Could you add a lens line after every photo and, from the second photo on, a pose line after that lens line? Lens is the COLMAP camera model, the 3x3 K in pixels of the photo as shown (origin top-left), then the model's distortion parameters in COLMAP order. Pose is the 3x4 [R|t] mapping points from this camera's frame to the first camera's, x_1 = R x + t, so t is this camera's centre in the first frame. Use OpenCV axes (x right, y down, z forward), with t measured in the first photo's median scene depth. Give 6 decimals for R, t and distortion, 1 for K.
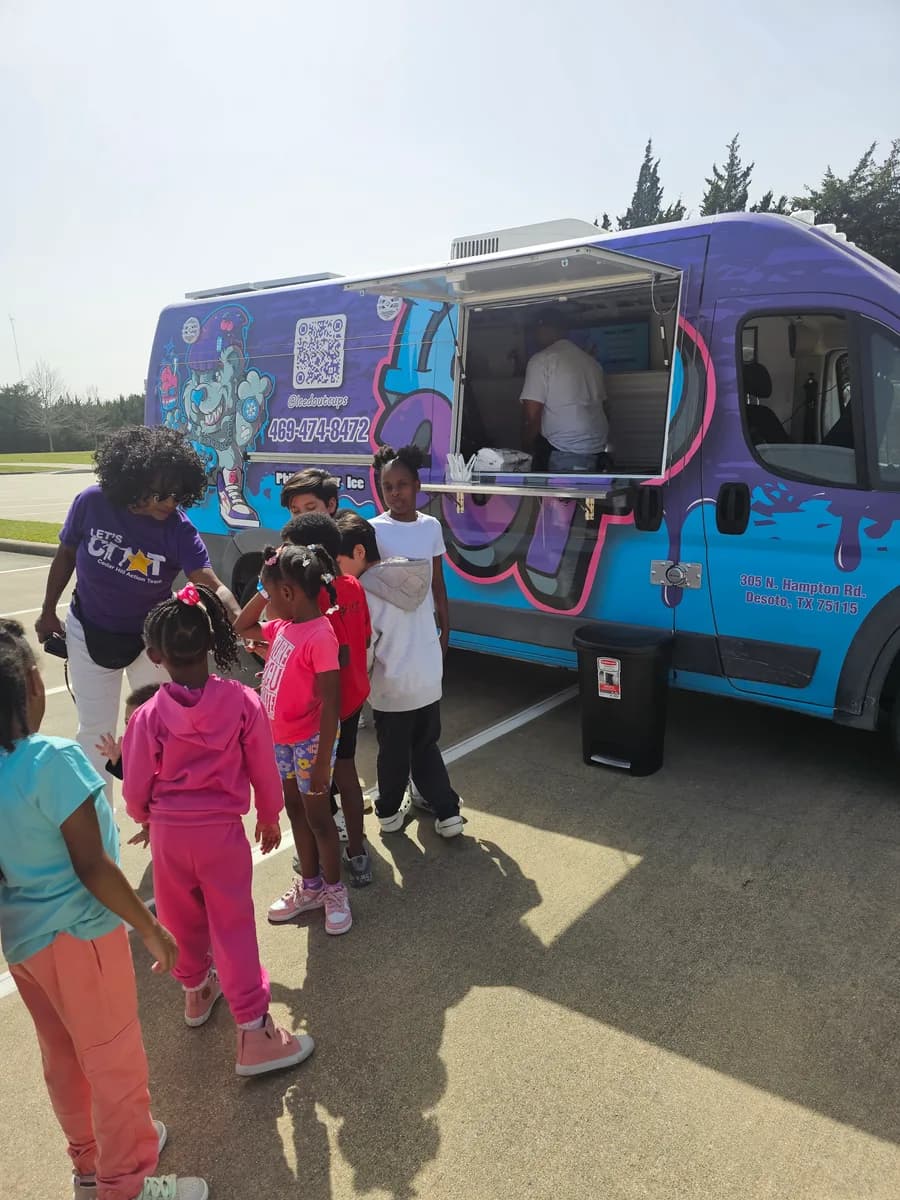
lens RADIAL K [[801.3, 0, 444.4], [0, 801.3, 588.9], [0, 0, 1]] dist [0.072223, -0.071617]
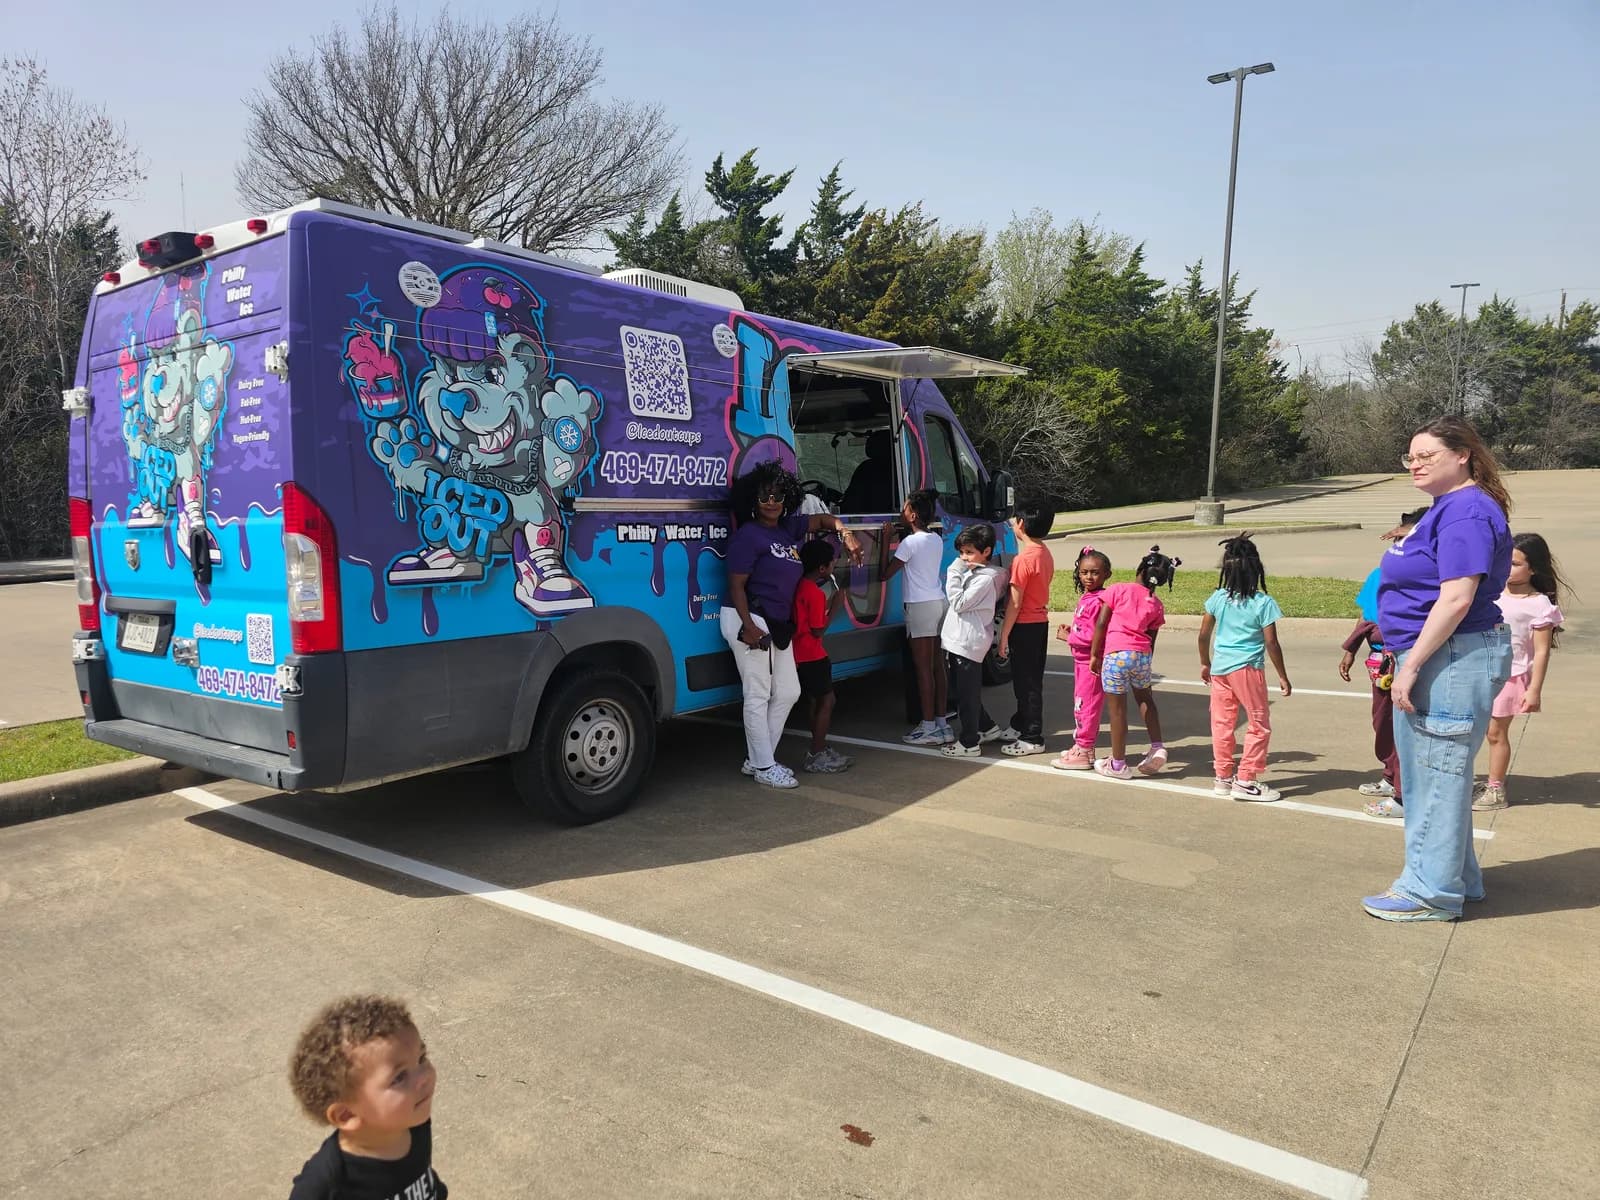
lens RADIAL K [[1105.3, 0, 800.0], [0, 1105.3, 600.0], [0, 0, 1]] dist [0.080648, -0.092131]
pose [[-0.003312, -0.068083, 0.997674, -1.244903], [0.198969, 0.977687, 0.067379, -0.118618], [-0.980000, 0.198729, 0.010309, 0.879413]]
